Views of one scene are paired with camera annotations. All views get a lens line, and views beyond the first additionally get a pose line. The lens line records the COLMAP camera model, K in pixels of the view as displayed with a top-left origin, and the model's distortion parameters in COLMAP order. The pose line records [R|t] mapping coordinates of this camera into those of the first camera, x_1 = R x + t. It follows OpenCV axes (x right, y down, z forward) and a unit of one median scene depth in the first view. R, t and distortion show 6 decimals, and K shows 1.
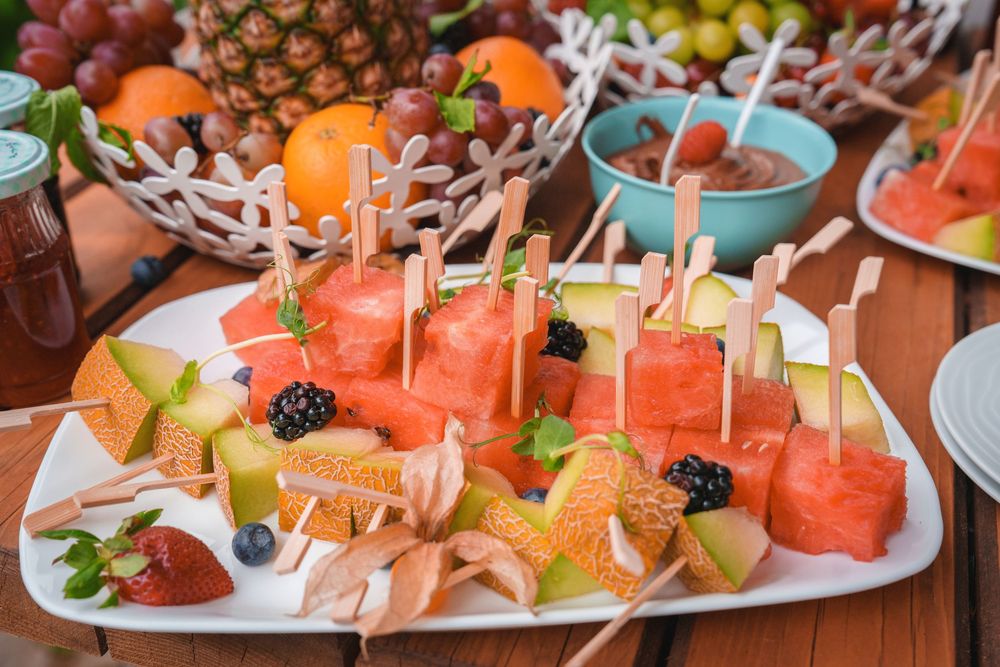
lens RADIAL K [[1183.9, 0, 497.2], [0, 1183.9, 334.9], [0, 0, 1]] dist [0.060005, 0.000000]
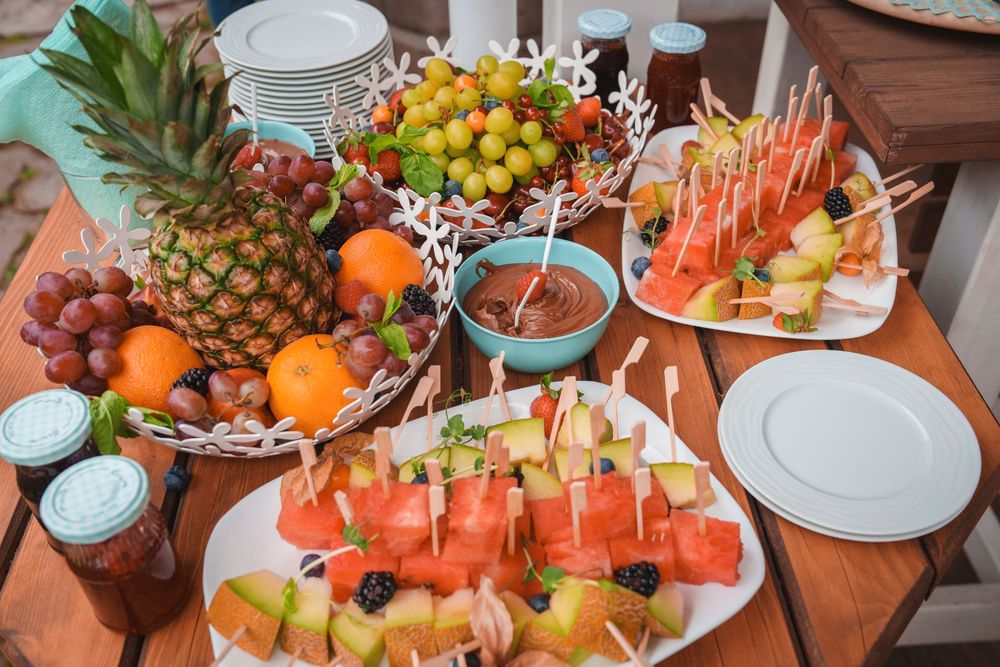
lens RADIAL K [[961.5, 0, 502.7], [0, 961.5, 330.9], [0, 0, 1]] dist [-0.028283, 0.000000]
pose [[0.928731, -0.260110, 0.264199, -0.211203], [0.209079, 0.955921, 0.206157, -0.398643], [-0.306176, -0.136226, 0.942178, -0.138083]]
